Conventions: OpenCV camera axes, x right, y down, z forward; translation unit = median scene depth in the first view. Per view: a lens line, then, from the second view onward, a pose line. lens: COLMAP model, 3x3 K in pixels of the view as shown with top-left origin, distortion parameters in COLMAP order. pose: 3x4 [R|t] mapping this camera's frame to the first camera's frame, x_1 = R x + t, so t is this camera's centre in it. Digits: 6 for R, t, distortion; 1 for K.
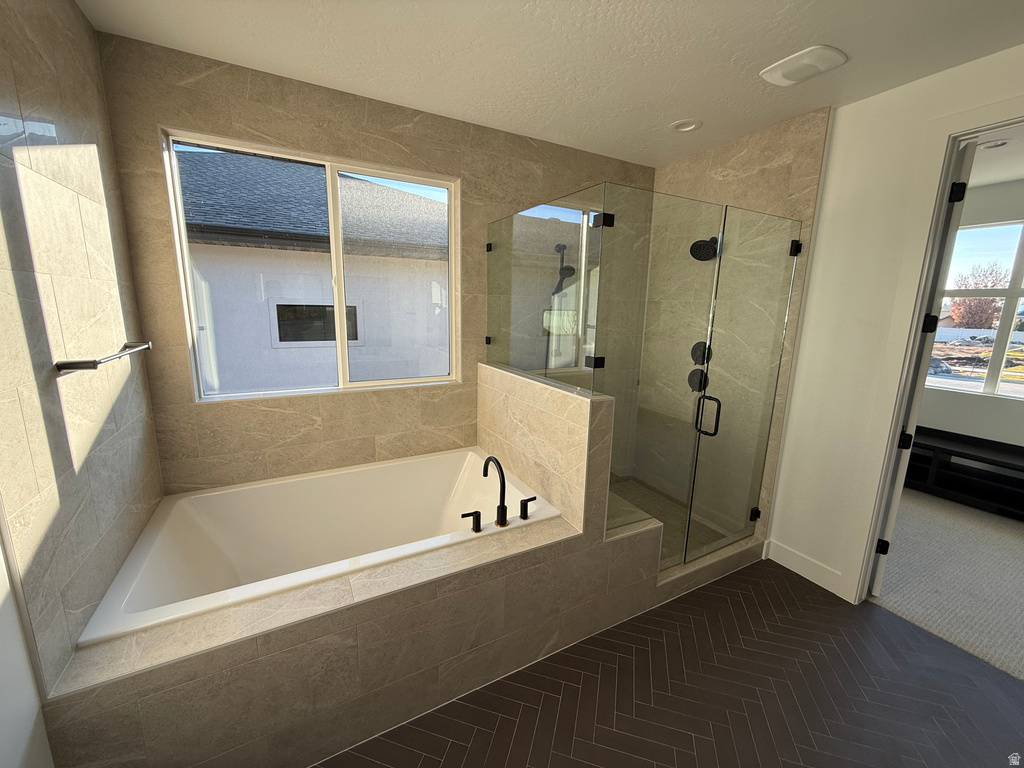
lens RADIAL K [[407.2, 0, 513.5], [0, 407.2, 383.1], [0, 0, 1]] dist [0.001411, -0.000234]
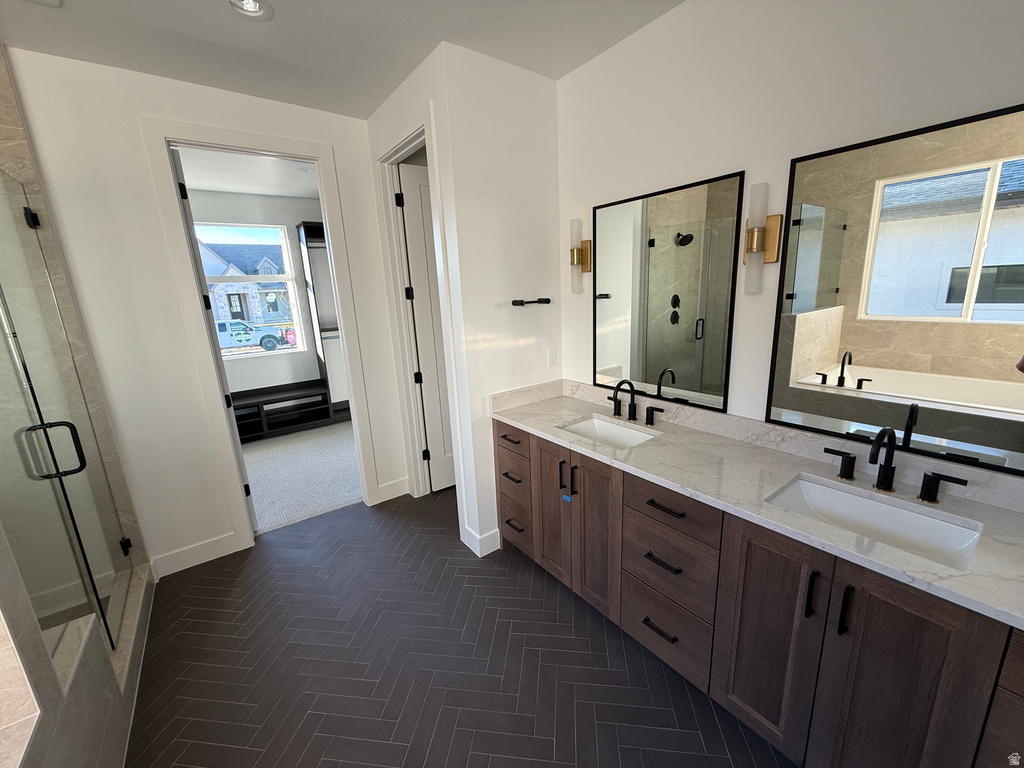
lens RADIAL K [[407.2, 0, 509.7], [0, 407.2, 386.4], [0, 0, 1]] dist [0.001411, -0.000234]
pose [[-0.148655, -0.246498, 0.957674, -0.271966], [0.228082, 0.933777, 0.275751, -0.036256], [-0.962227, 0.259421, -0.082589, 0.263696]]
